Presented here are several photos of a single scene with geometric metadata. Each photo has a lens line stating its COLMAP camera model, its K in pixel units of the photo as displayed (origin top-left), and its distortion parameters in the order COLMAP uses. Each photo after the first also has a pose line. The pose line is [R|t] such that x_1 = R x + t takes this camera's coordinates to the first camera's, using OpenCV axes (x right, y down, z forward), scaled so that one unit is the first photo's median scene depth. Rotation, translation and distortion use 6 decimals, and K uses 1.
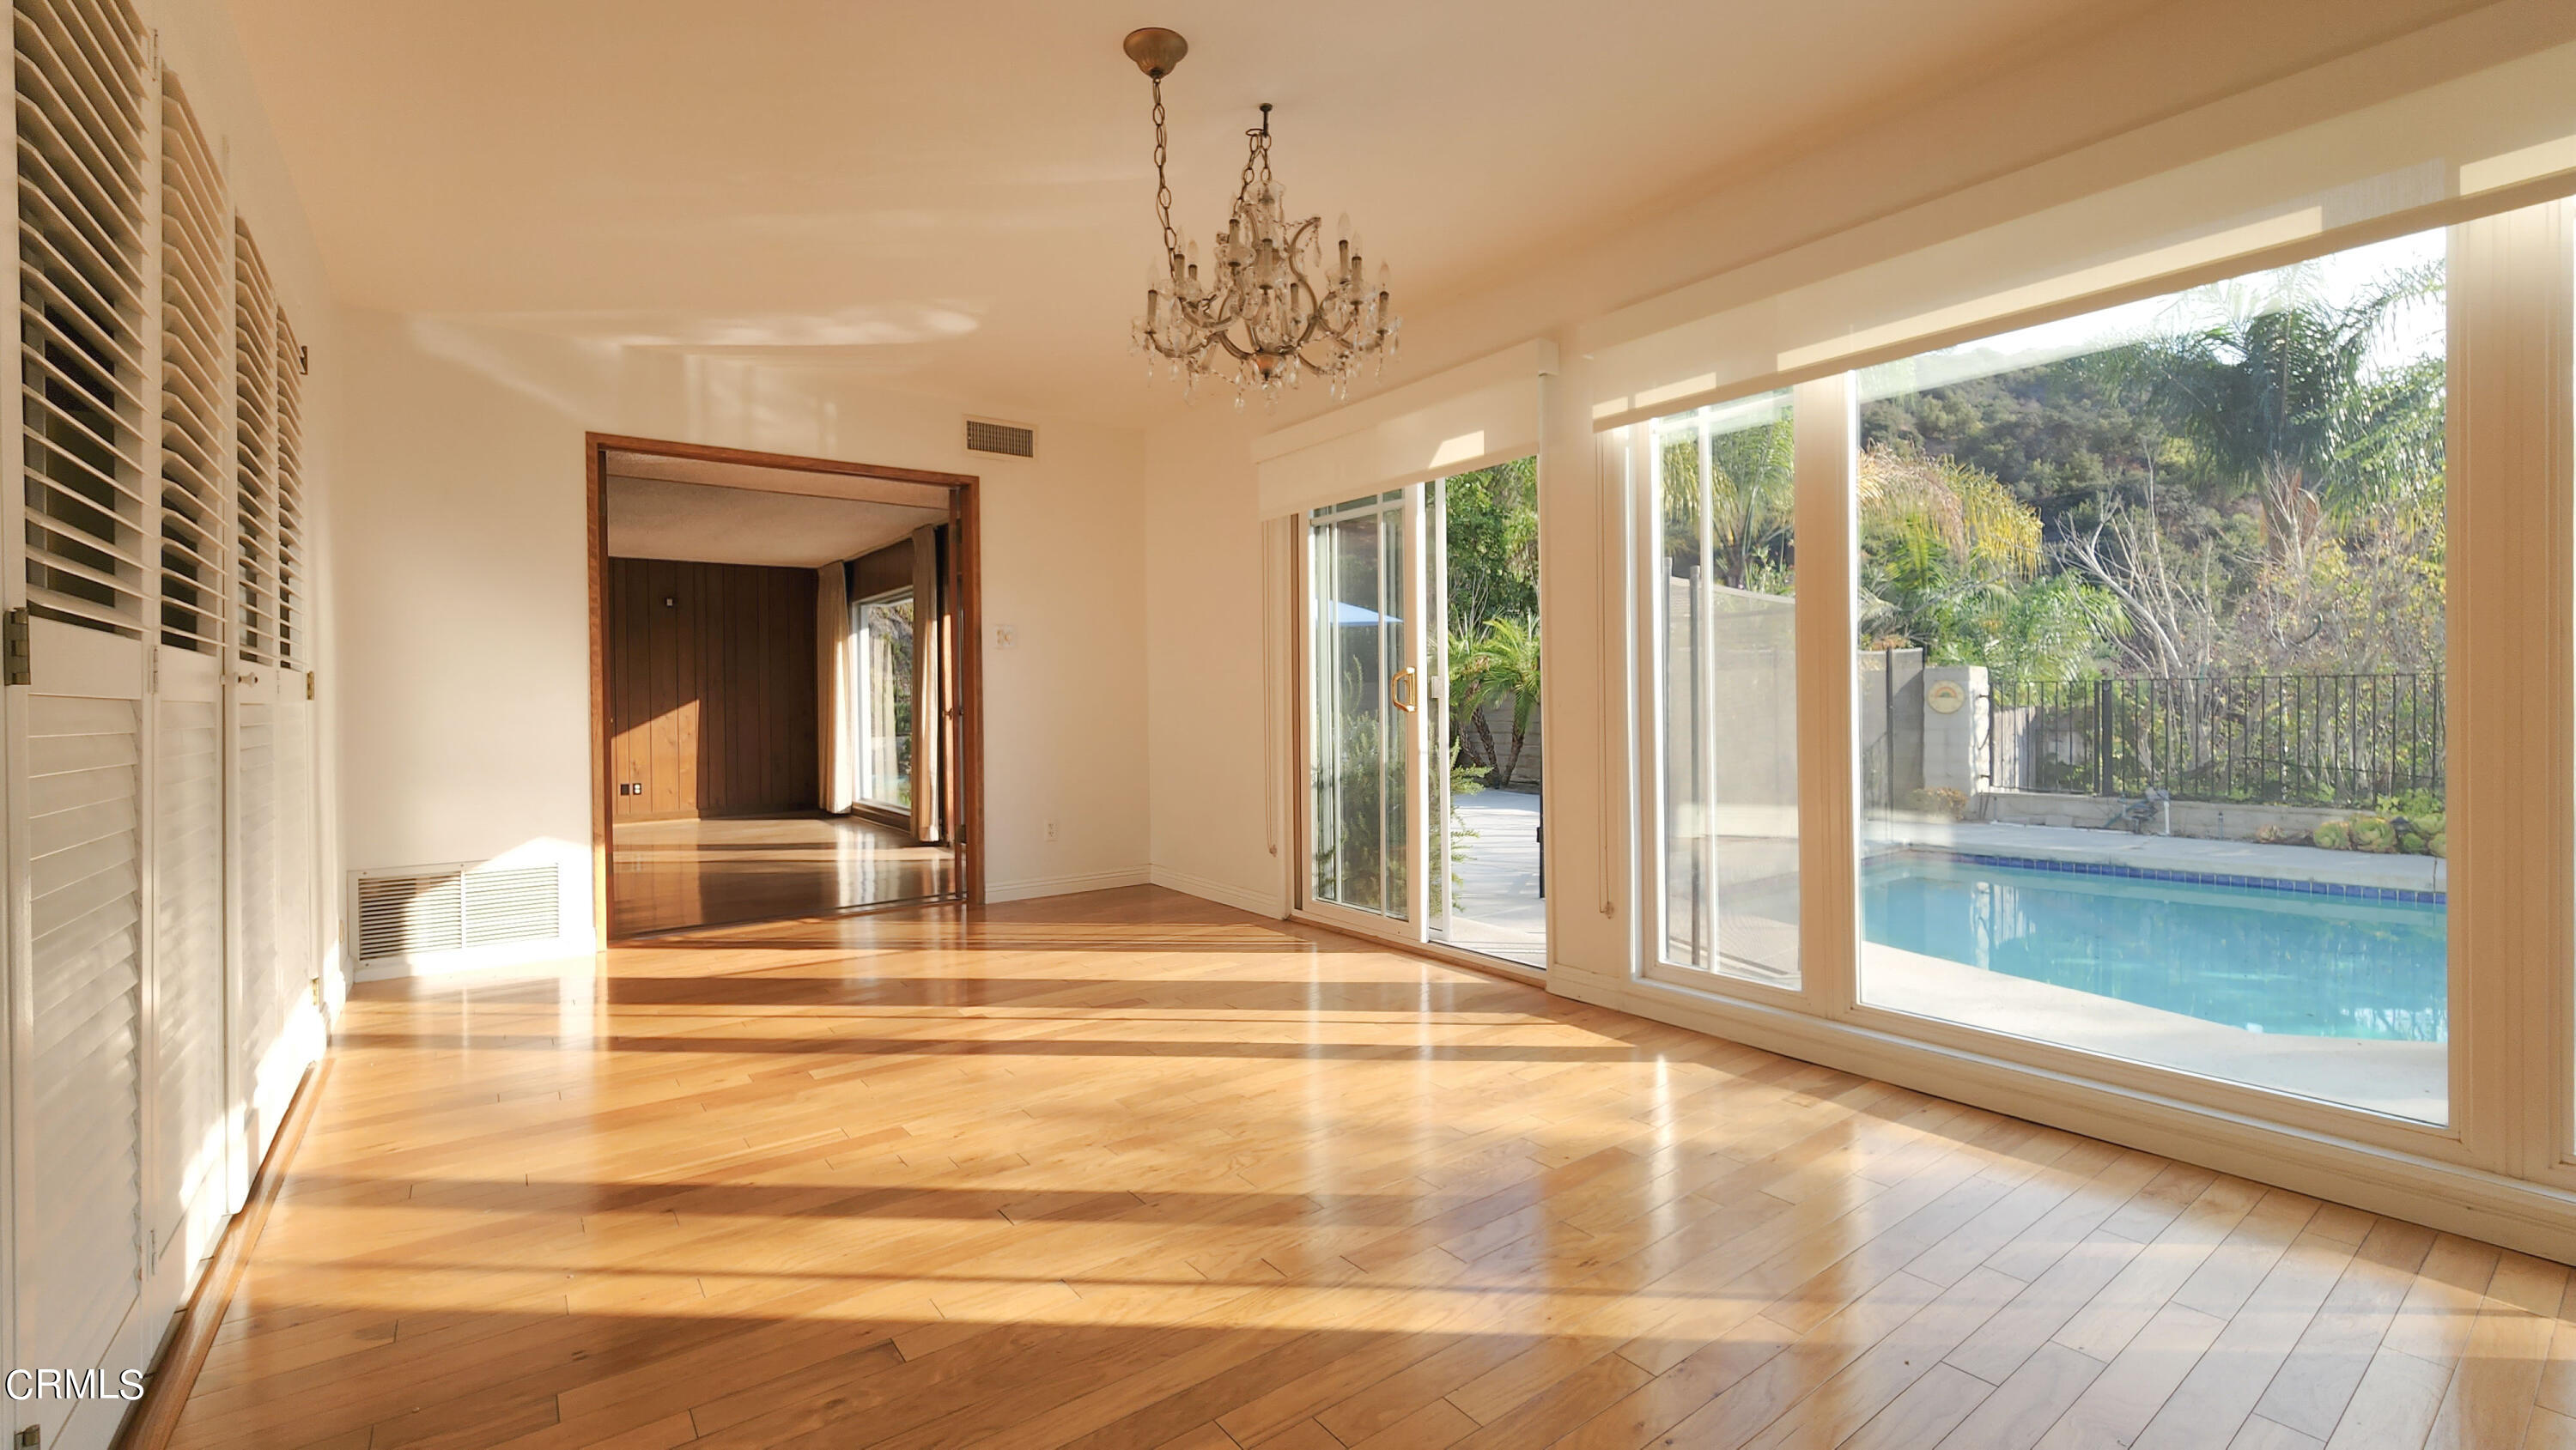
lens RADIAL K [[1071.3, 0, 1278.2], [0, 1071.3, 704.6], [0, 0, 1]] dist [0.001722, 0.000413]
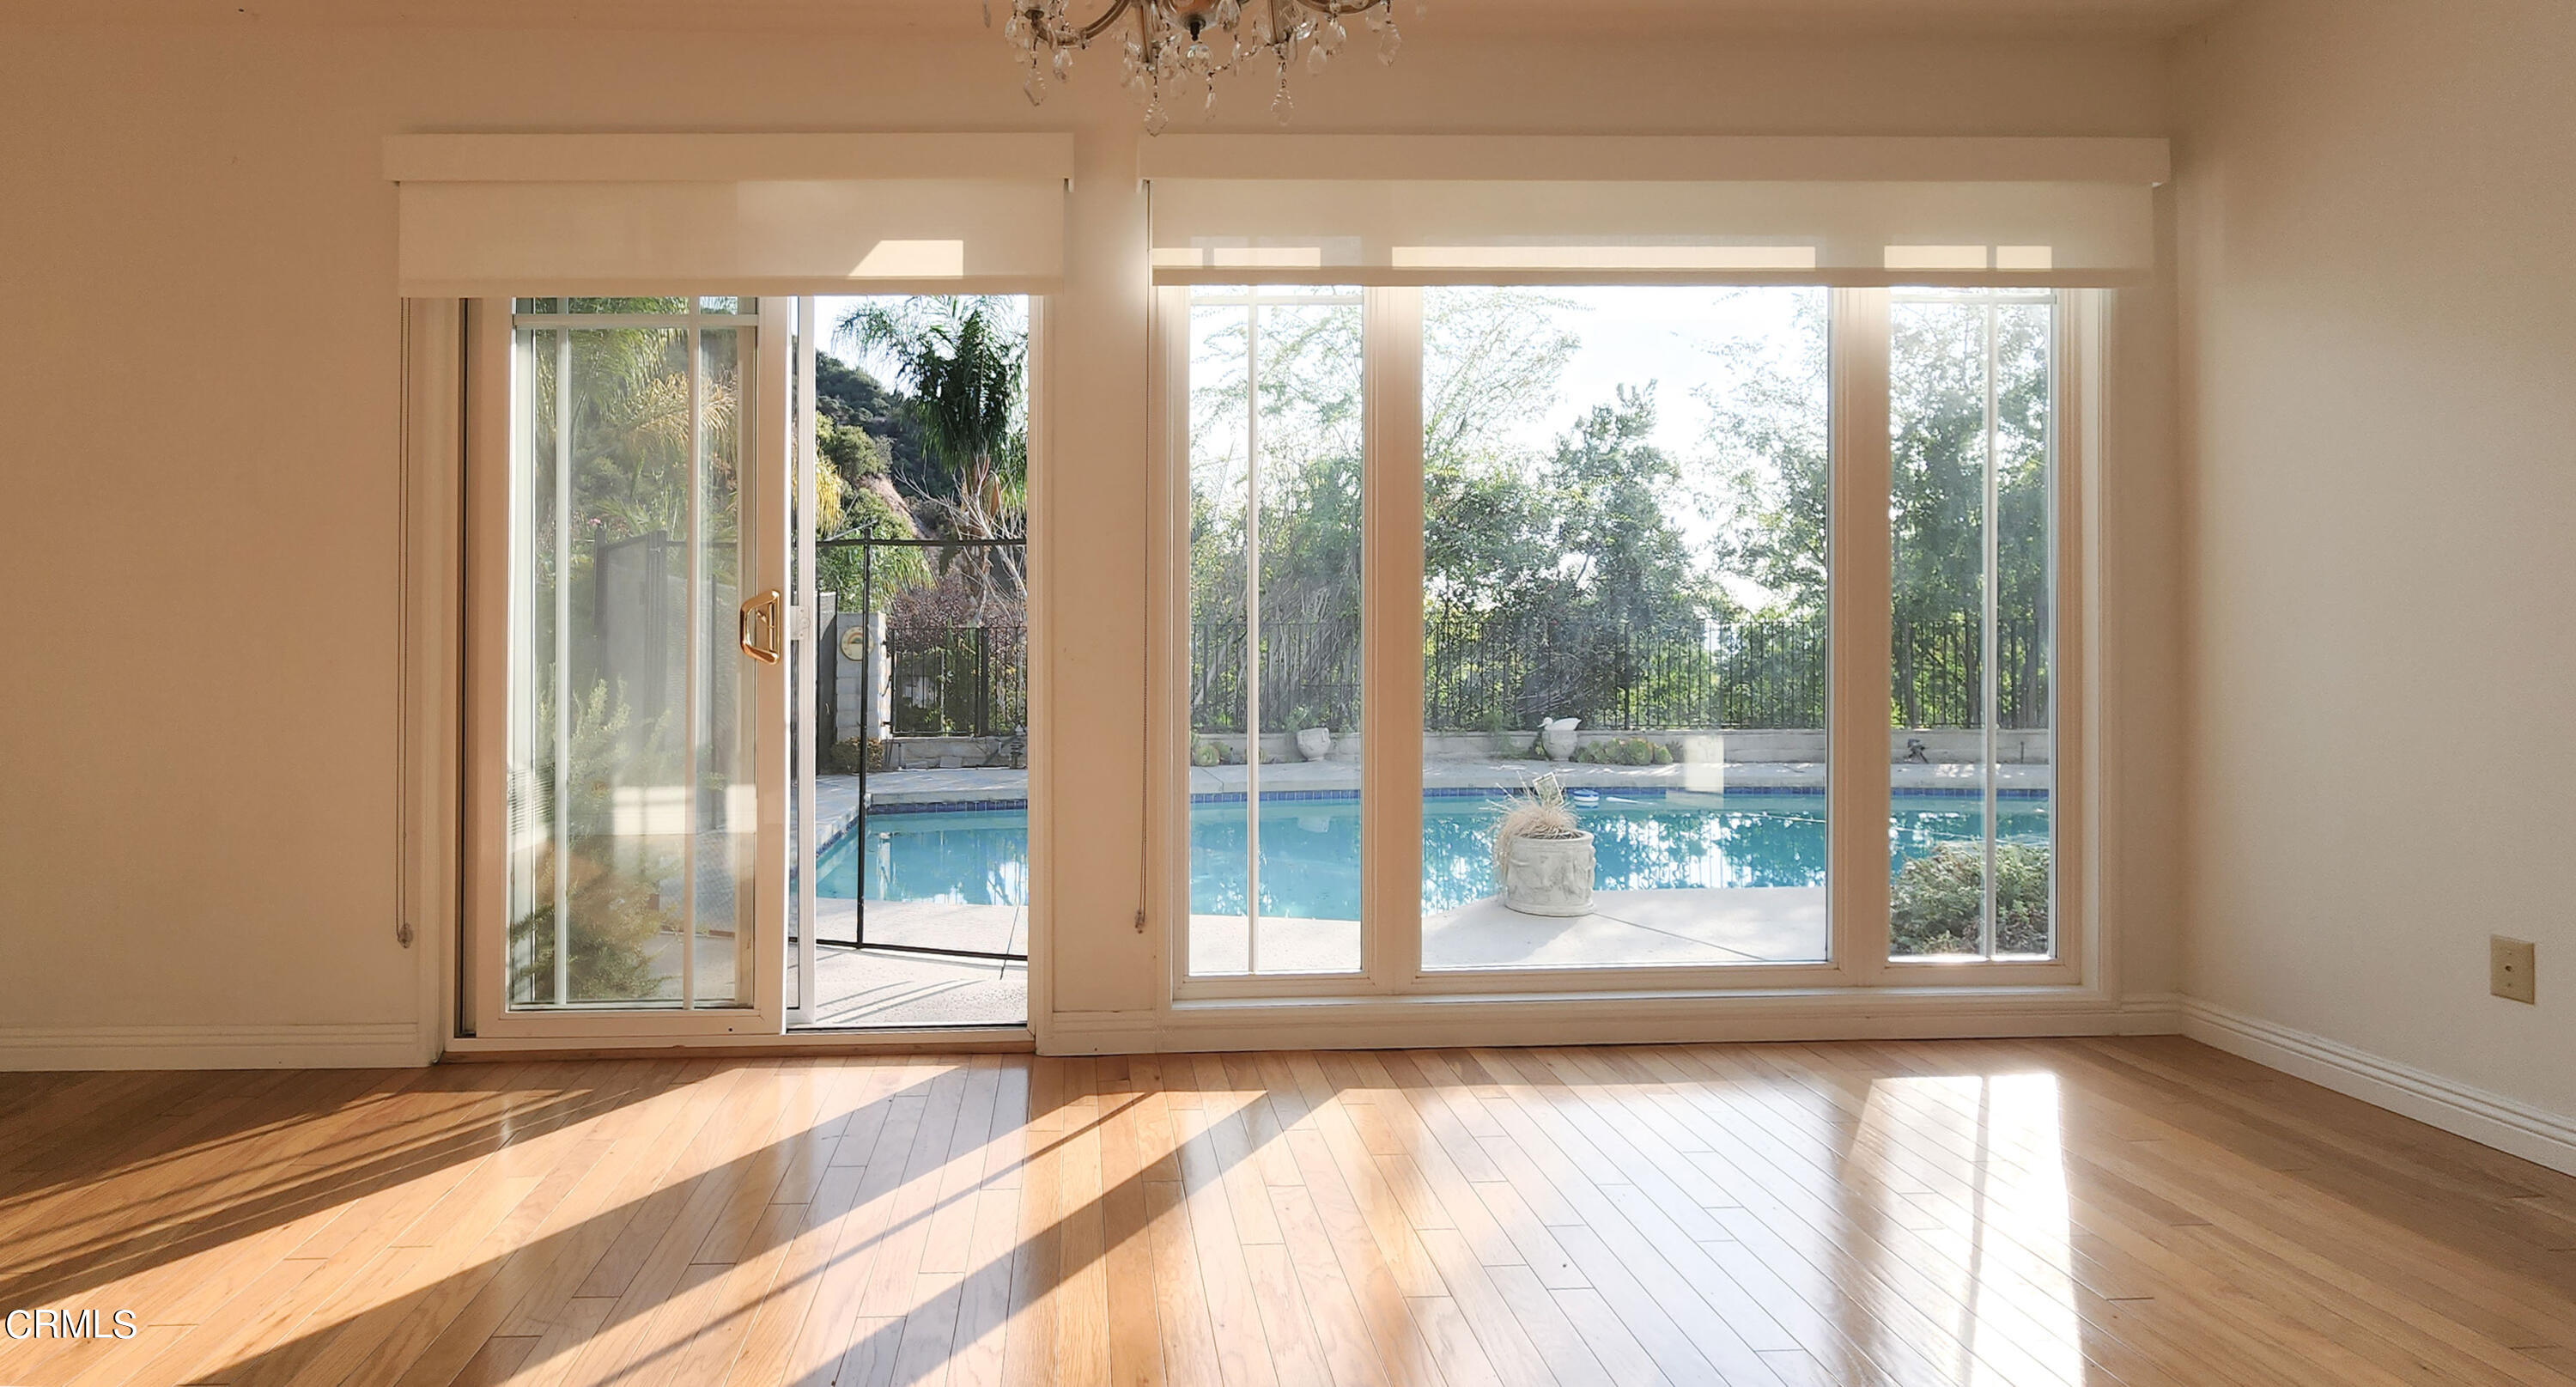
lens RADIAL K [[1201.2, 0, 1289.6], [0, 1201.2, 614.0], [0, 0, 1]] dist [-0.000973, -0.000076]
pose [[0.571104, 0.018417, 0.820671, -0.242595], [0.008403, 0.999565, -0.028279, 0.001122], [-0.820835, 0.023046, 0.570700, 0.322248]]
